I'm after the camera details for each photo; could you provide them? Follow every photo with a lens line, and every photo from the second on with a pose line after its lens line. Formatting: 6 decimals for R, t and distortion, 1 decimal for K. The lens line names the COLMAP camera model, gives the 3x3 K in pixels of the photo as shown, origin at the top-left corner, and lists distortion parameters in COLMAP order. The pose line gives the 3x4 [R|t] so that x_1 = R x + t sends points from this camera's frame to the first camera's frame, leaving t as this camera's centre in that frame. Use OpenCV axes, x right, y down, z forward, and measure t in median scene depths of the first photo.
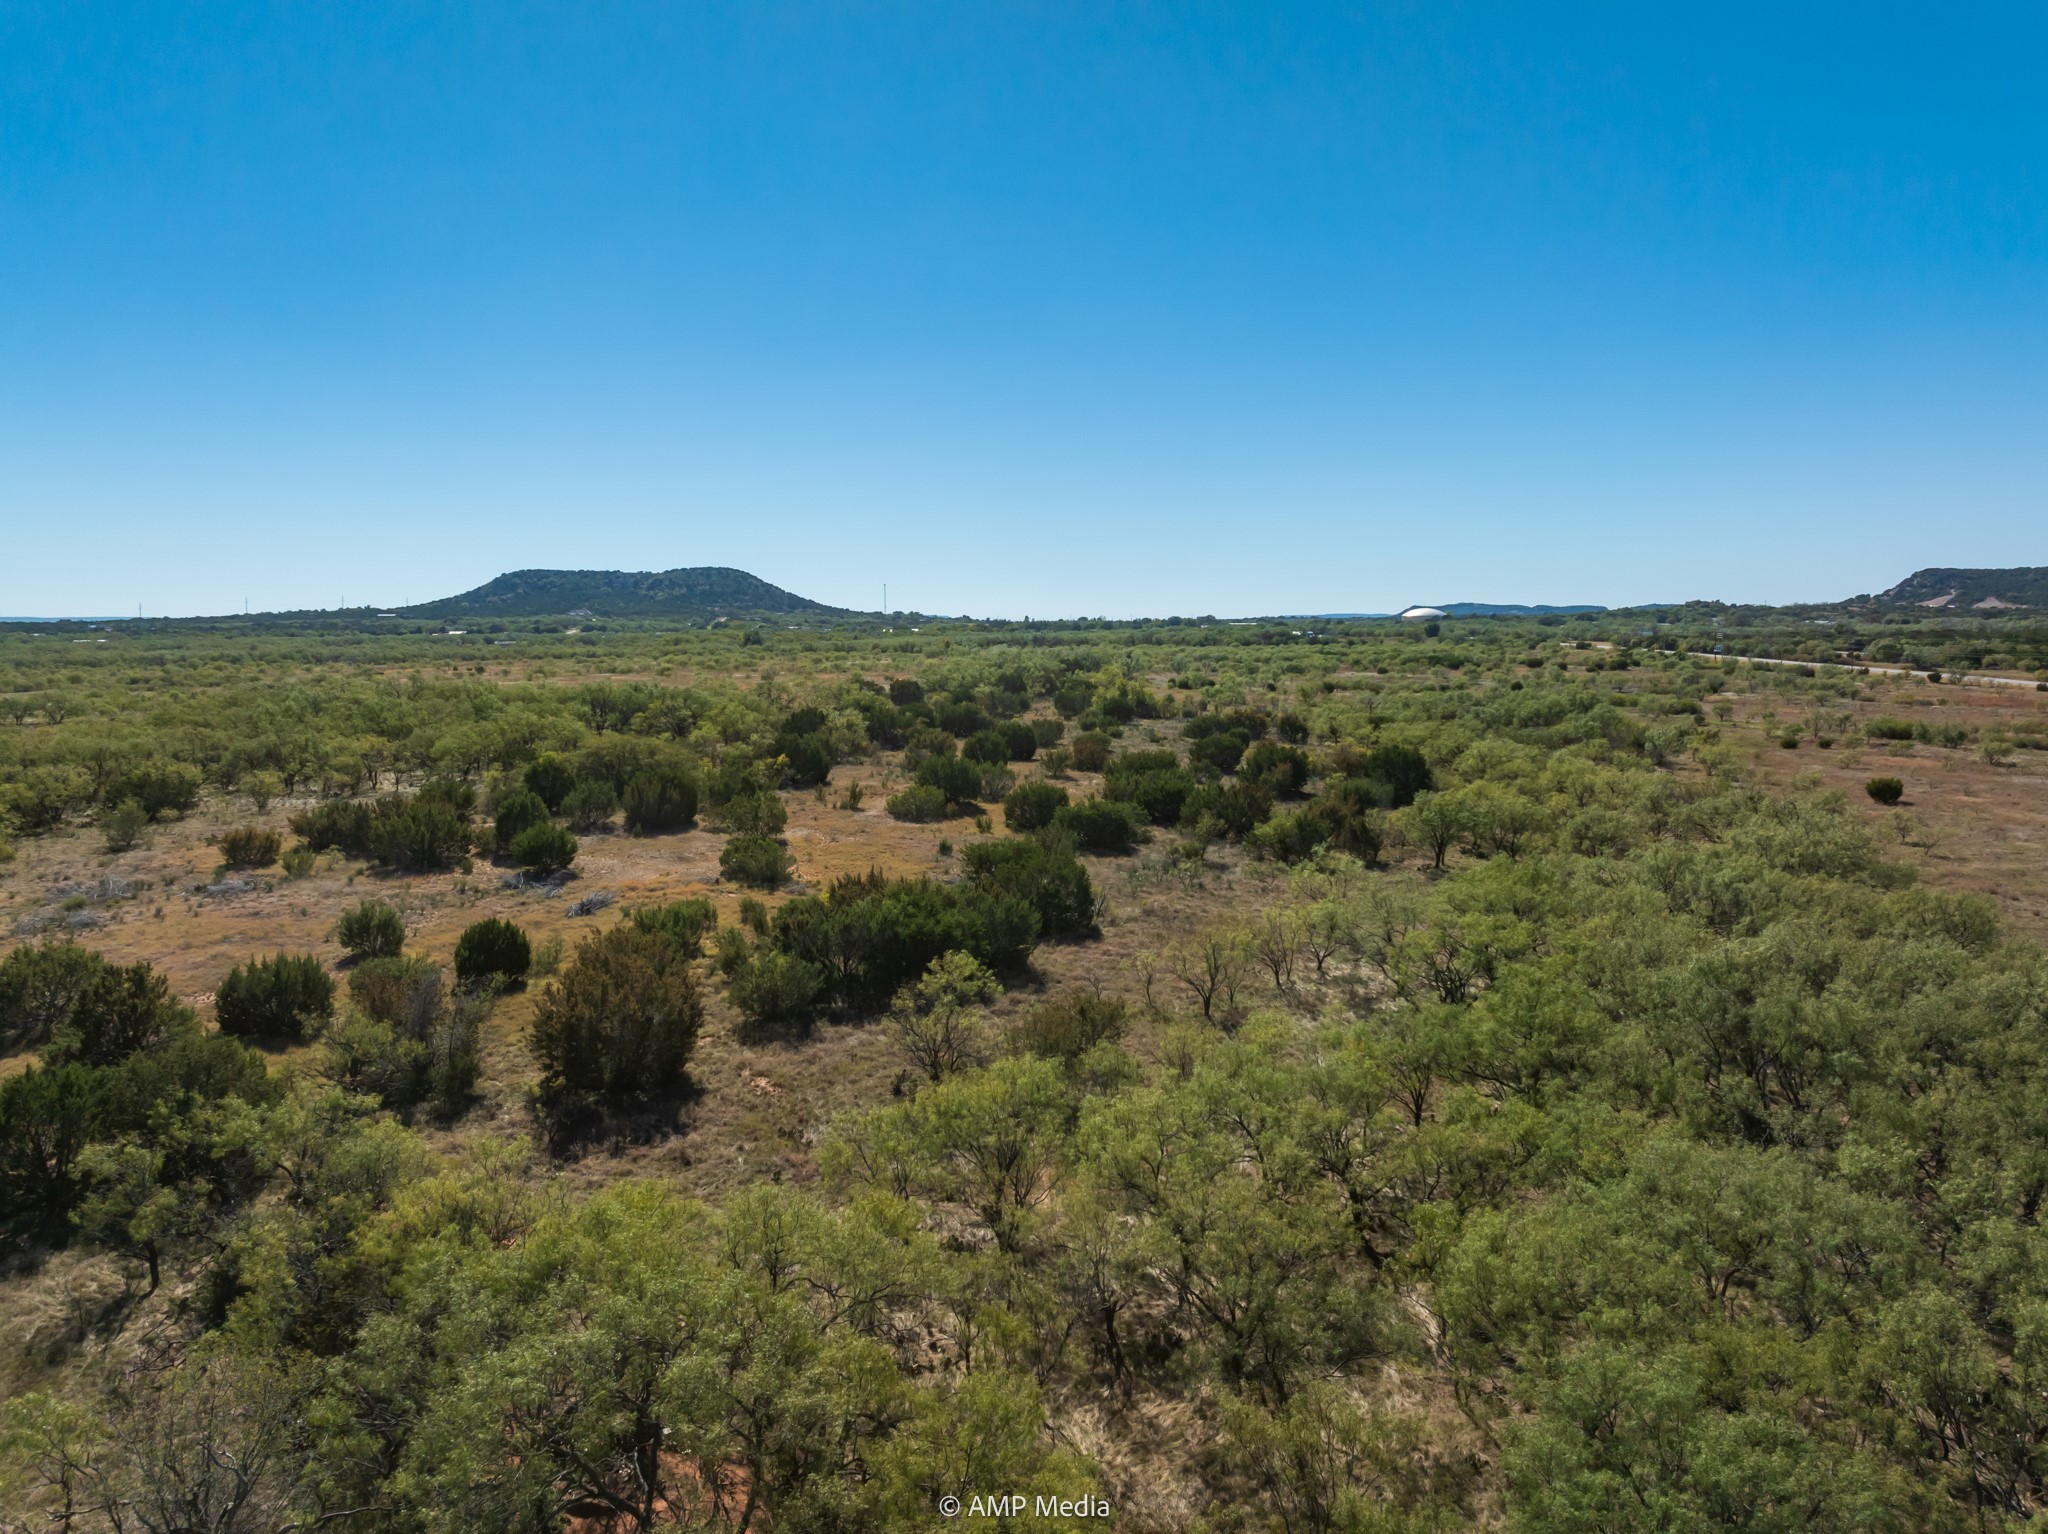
lens RADIAL K [[1433.8, 0, 1025.9], [0, 1433.8, 770.0], [0, 0, 1]] dist [-0.051647, 0.021755]
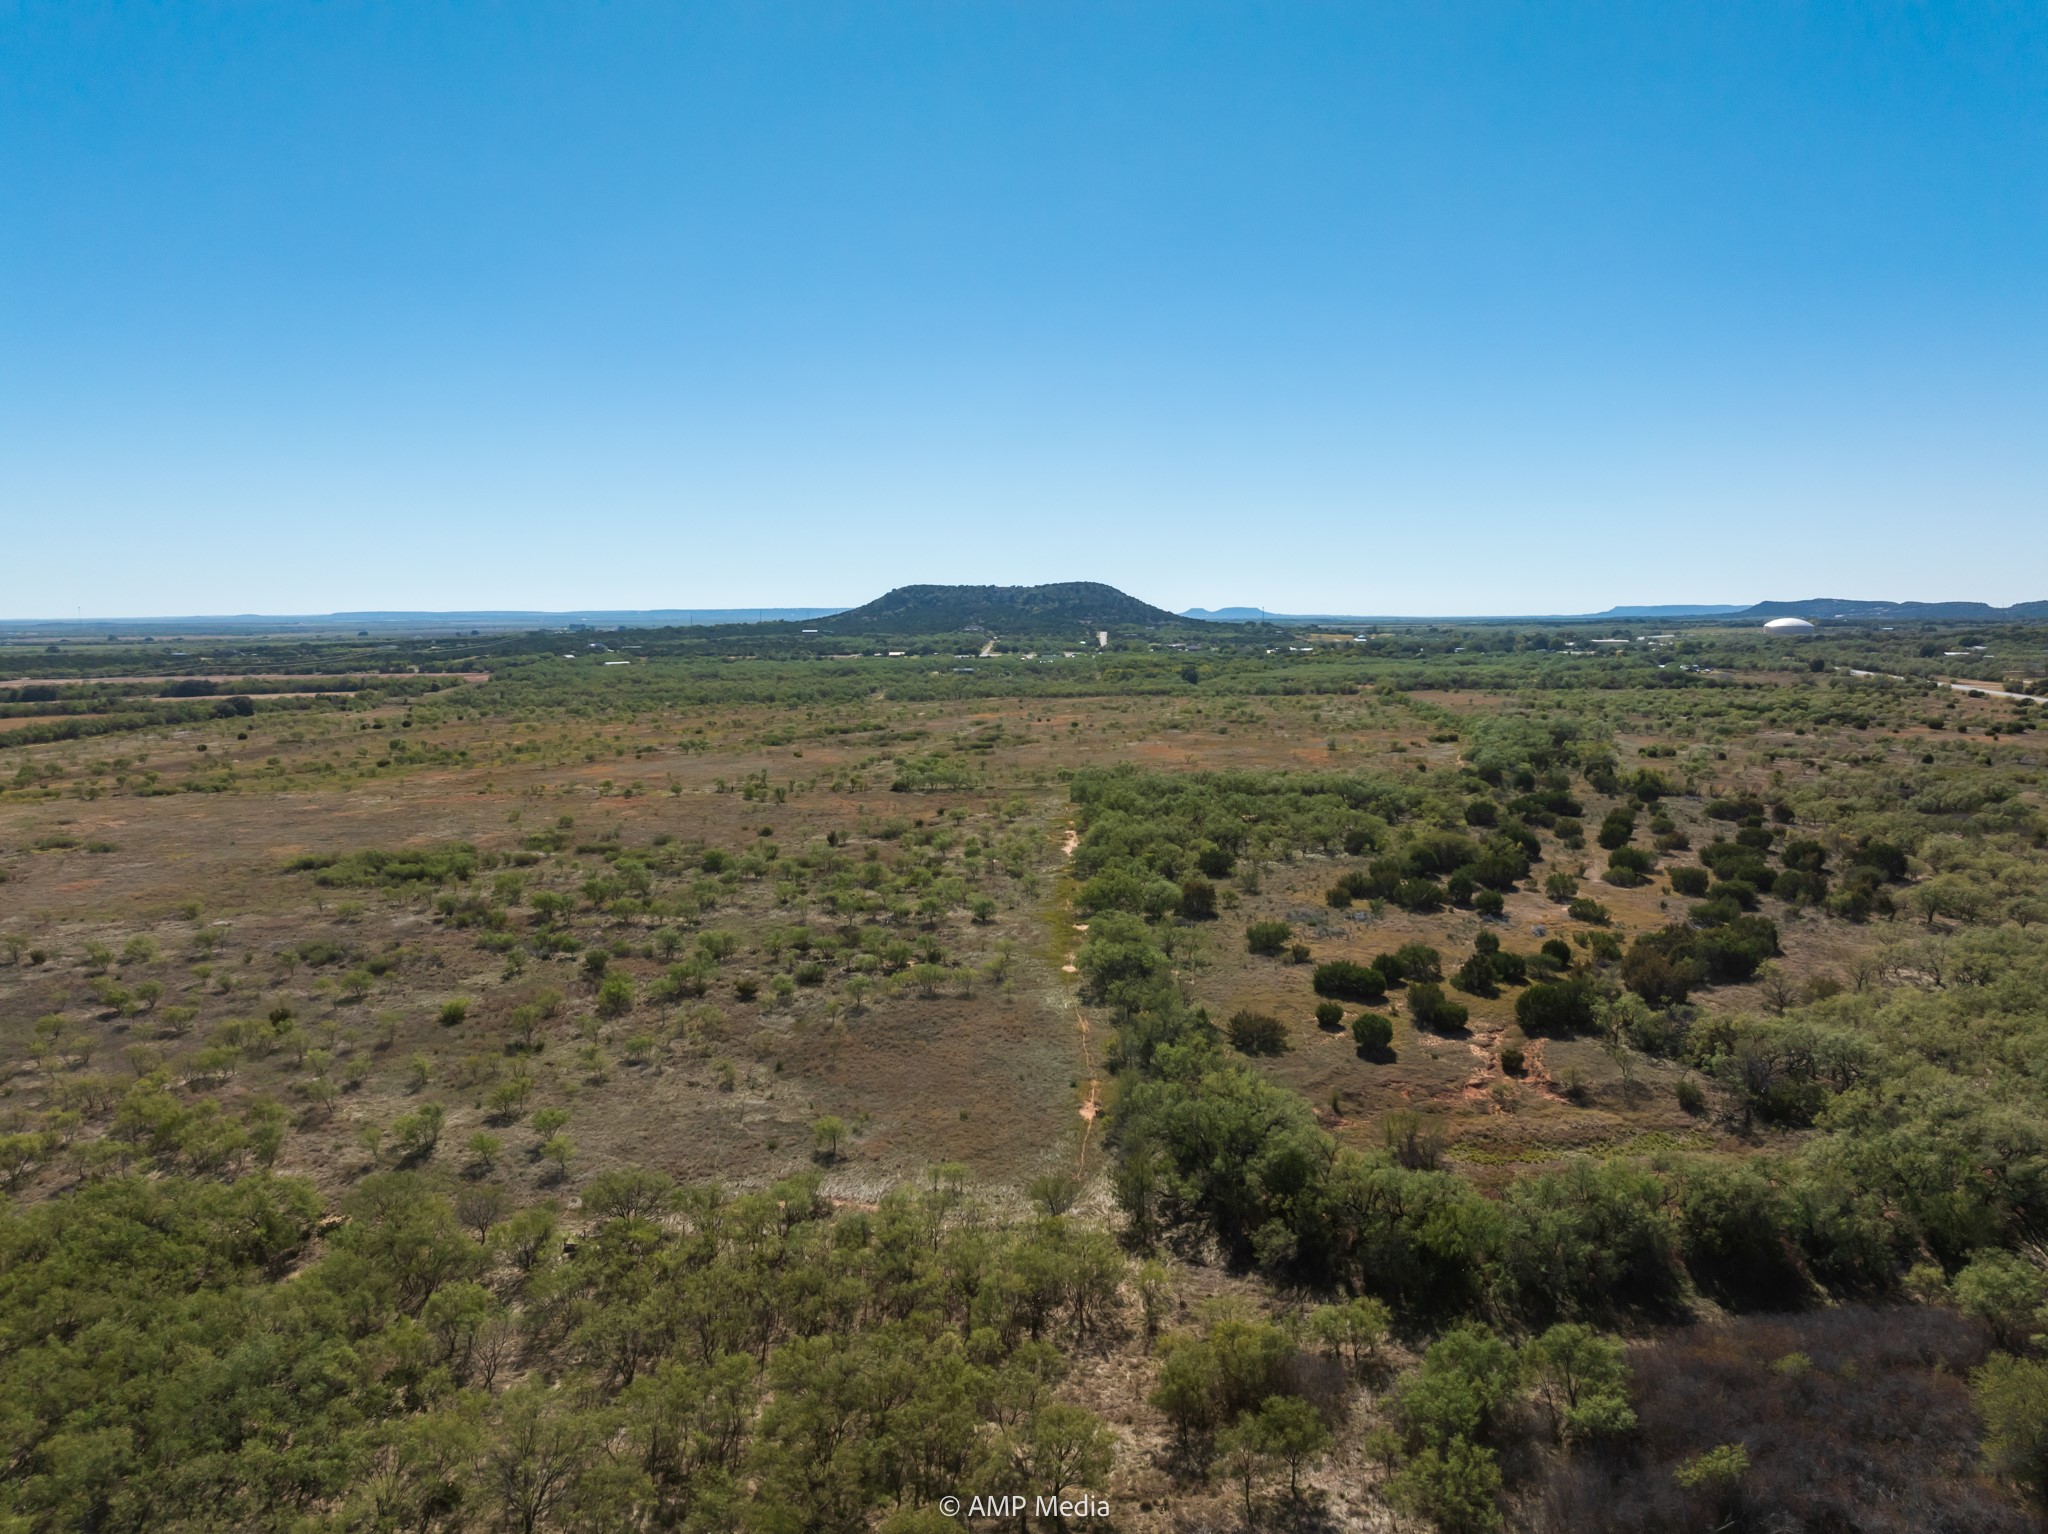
lens RADIAL K [[1433.8, 0, 1022.5], [0, 1433.8, 764.6], [0, 0, 1]] dist [-0.051647, 0.021755]
pose [[0.977639, 0.016396, -0.209651, -0.291218], [-0.015670, 0.999864, 0.005120, -0.077495], [0.209707, -0.001721, 0.977763, -0.631510]]
